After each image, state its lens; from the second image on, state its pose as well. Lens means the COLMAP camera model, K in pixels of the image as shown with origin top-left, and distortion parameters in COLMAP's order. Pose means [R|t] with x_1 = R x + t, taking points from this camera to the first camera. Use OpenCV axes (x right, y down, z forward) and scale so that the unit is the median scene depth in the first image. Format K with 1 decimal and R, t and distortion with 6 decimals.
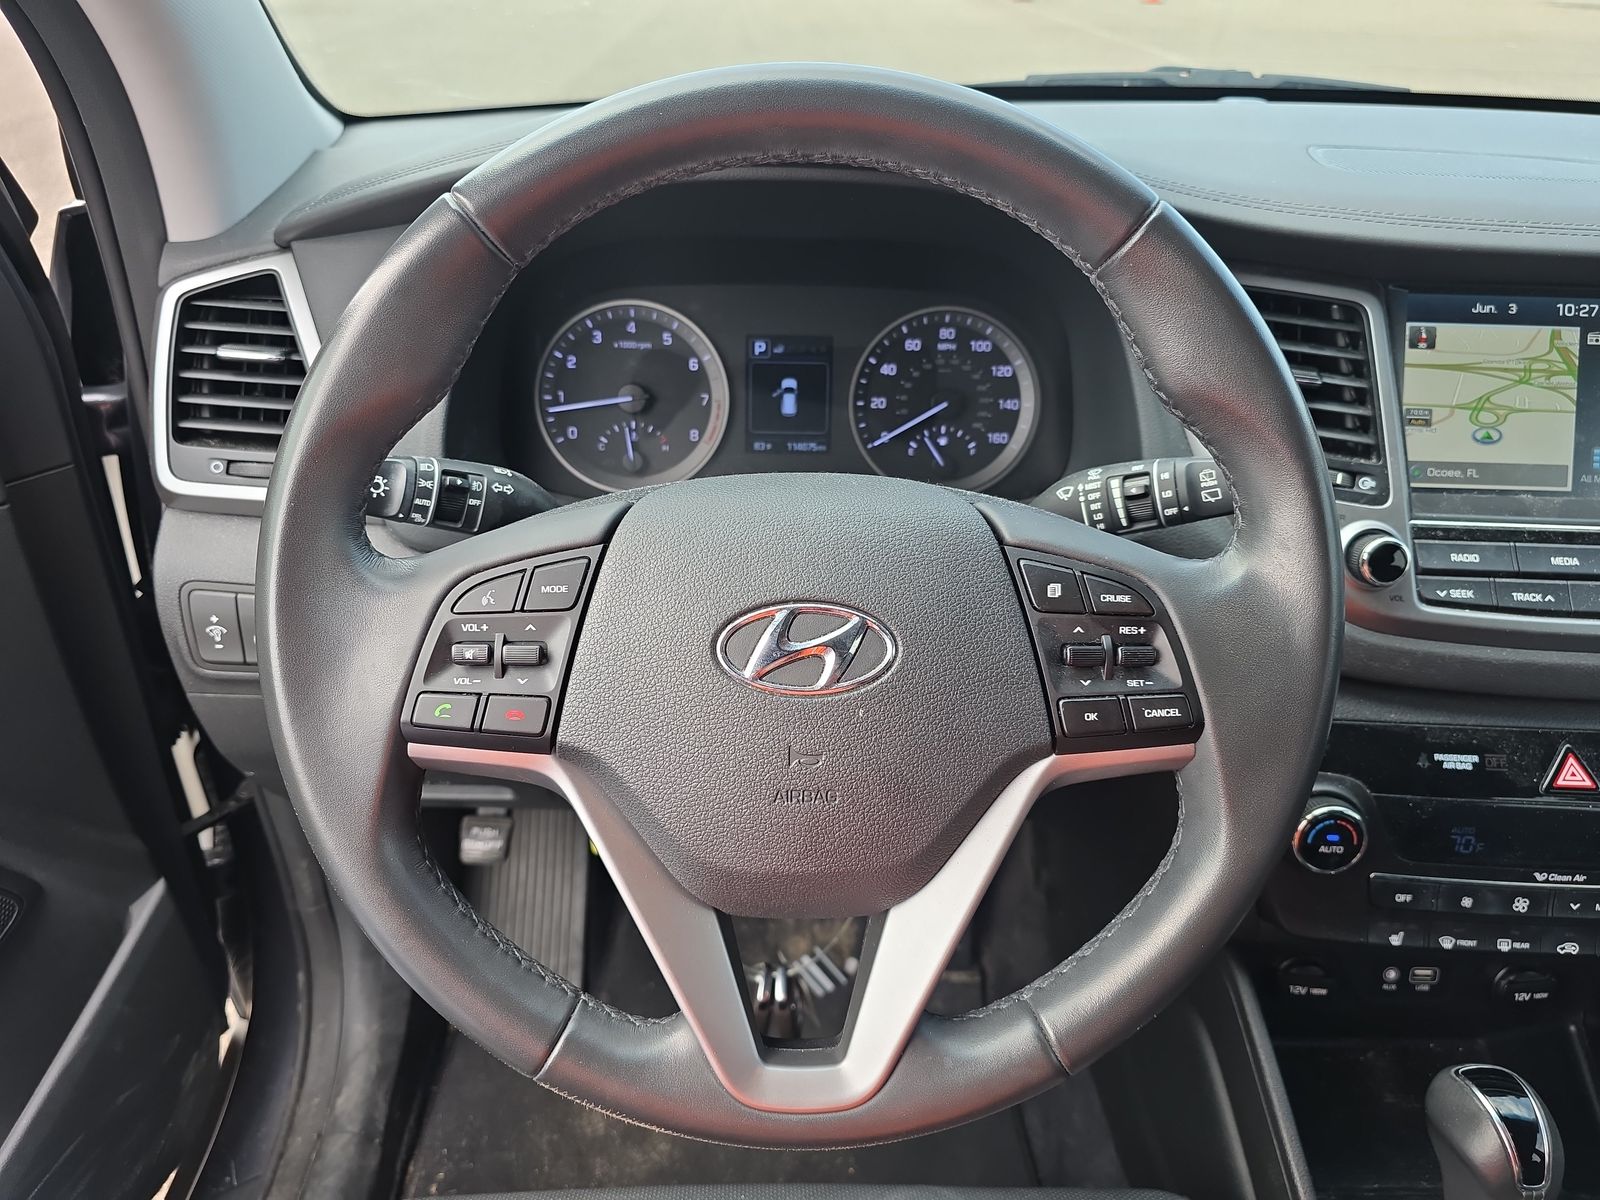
lens RADIAL K [[1105.2, 0, 800.0], [0, 1105.2, 625.0], [0, 0, 1]] dist [-0.001957, -0.024777]
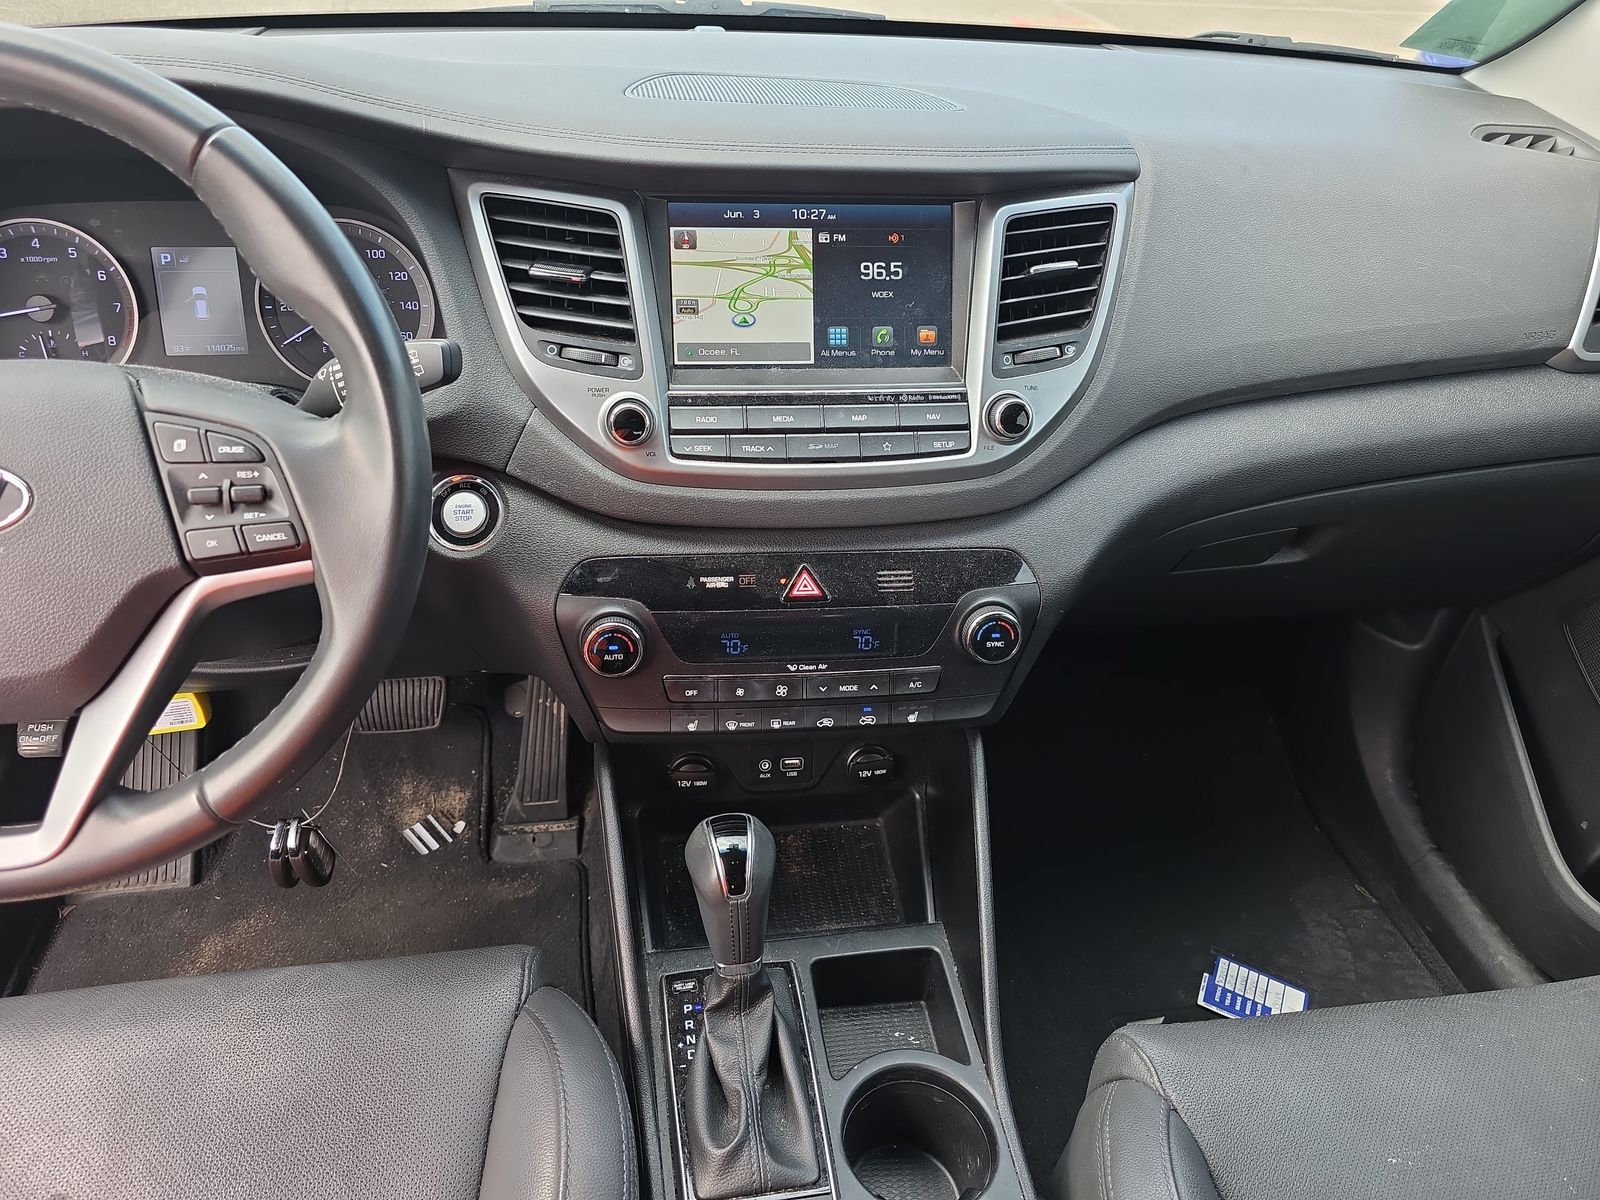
lens RADIAL K [[1061.2, 0, 800.0], [0, 1061.2, 600.0], [0, 0, 1]] dist [0.080946, -0.101576]
pose [[0.986222, -0.066814, 0.151331, 0.484995], [0.058329, 0.996503, 0.059836, 0.074204], [-0.154800, -0.050184, 0.986670, -0.214874]]
